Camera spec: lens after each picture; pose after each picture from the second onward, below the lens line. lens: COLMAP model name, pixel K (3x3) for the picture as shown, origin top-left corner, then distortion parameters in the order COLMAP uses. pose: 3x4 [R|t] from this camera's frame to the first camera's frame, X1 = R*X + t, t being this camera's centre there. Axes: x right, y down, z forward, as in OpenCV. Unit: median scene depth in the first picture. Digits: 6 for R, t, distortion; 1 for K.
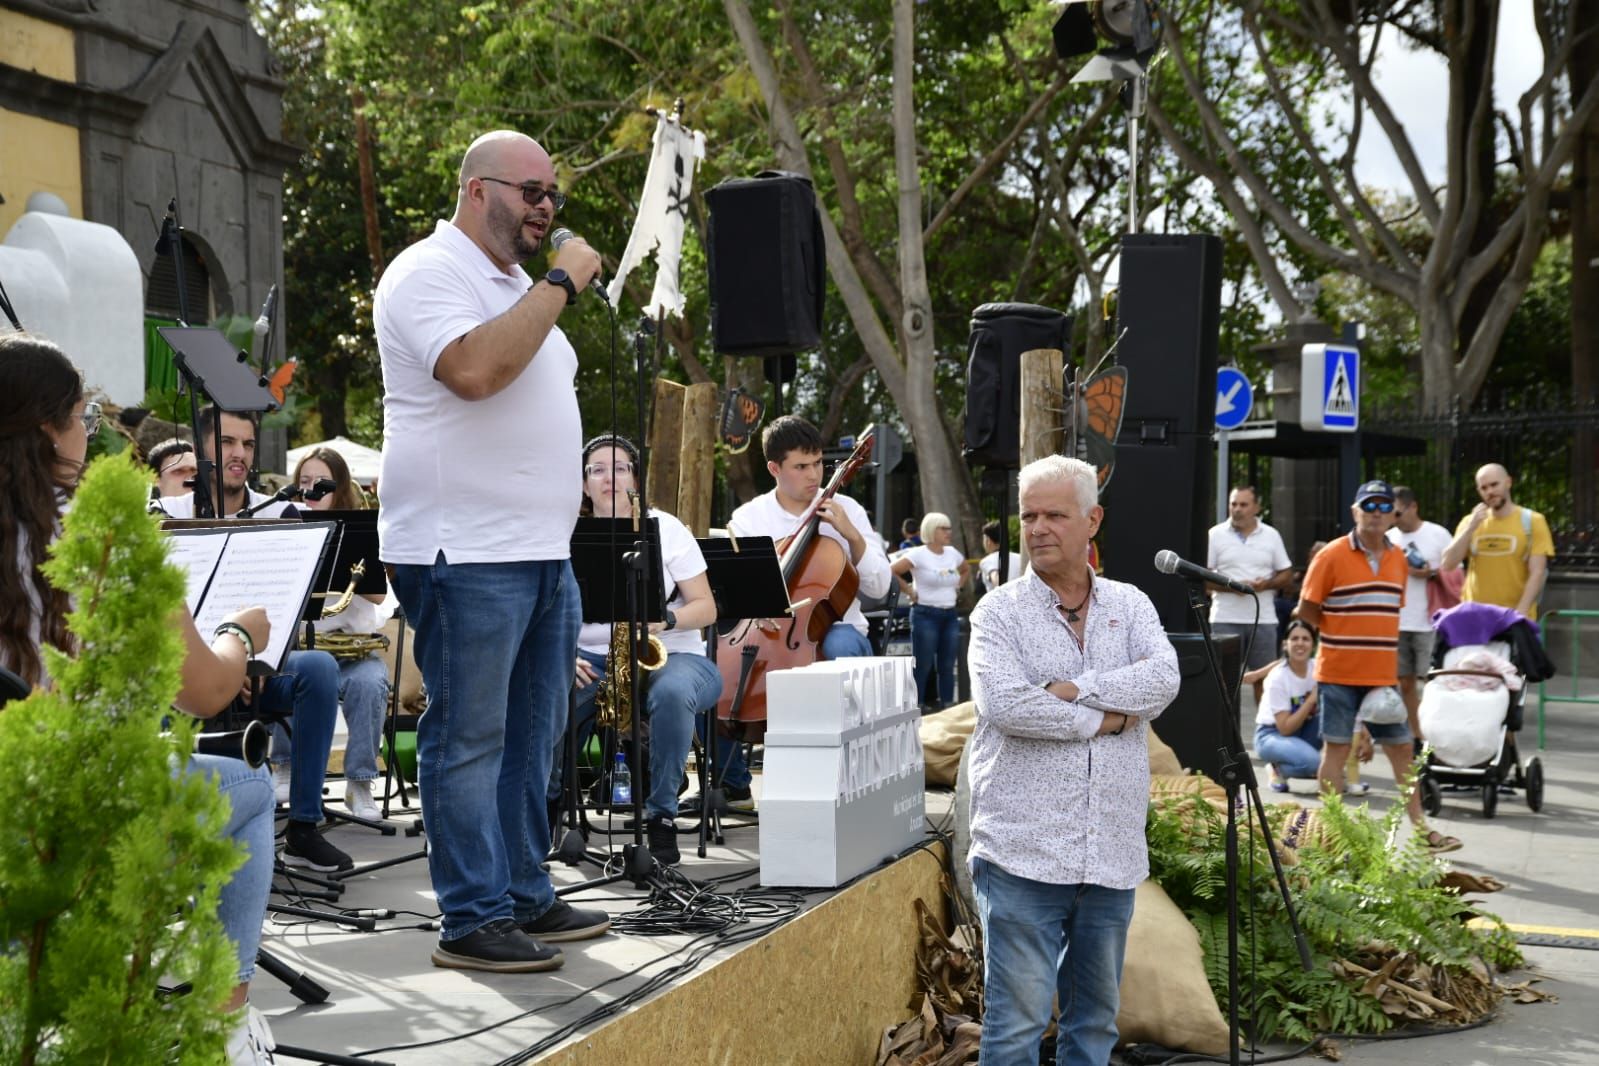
lens RADIAL K [[2881.7, 0, 793.2], [0, 2881.7, 554.6], [0, 0, 1]] dist [0.254768, 0.275837]
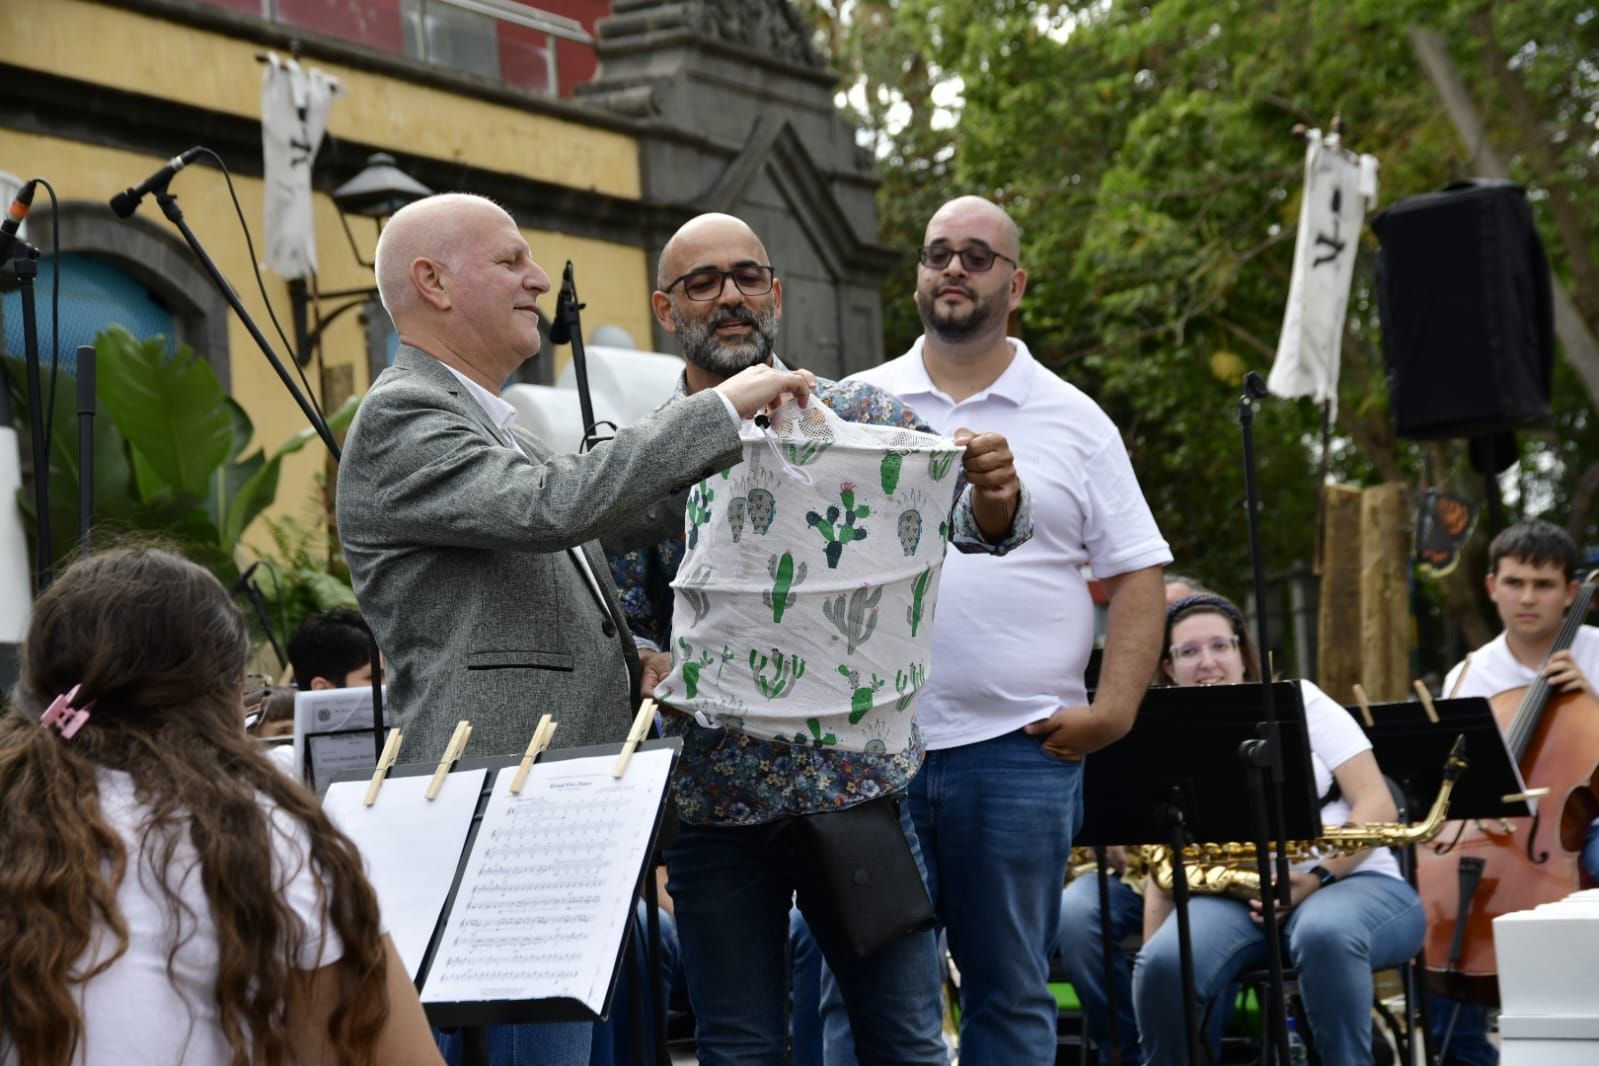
lens RADIAL K [[2944.5, 0, 802.6], [0, 2944.5, 560.4], [0, 0, 1]] dist [0.265018, 0.324315]
pose [[0.969816, -0.061075, -0.236065, 0.002027], [0.049921, 0.997349, -0.052945, -0.005299], [0.238673, 0.039562, 0.970294, 0.172621]]
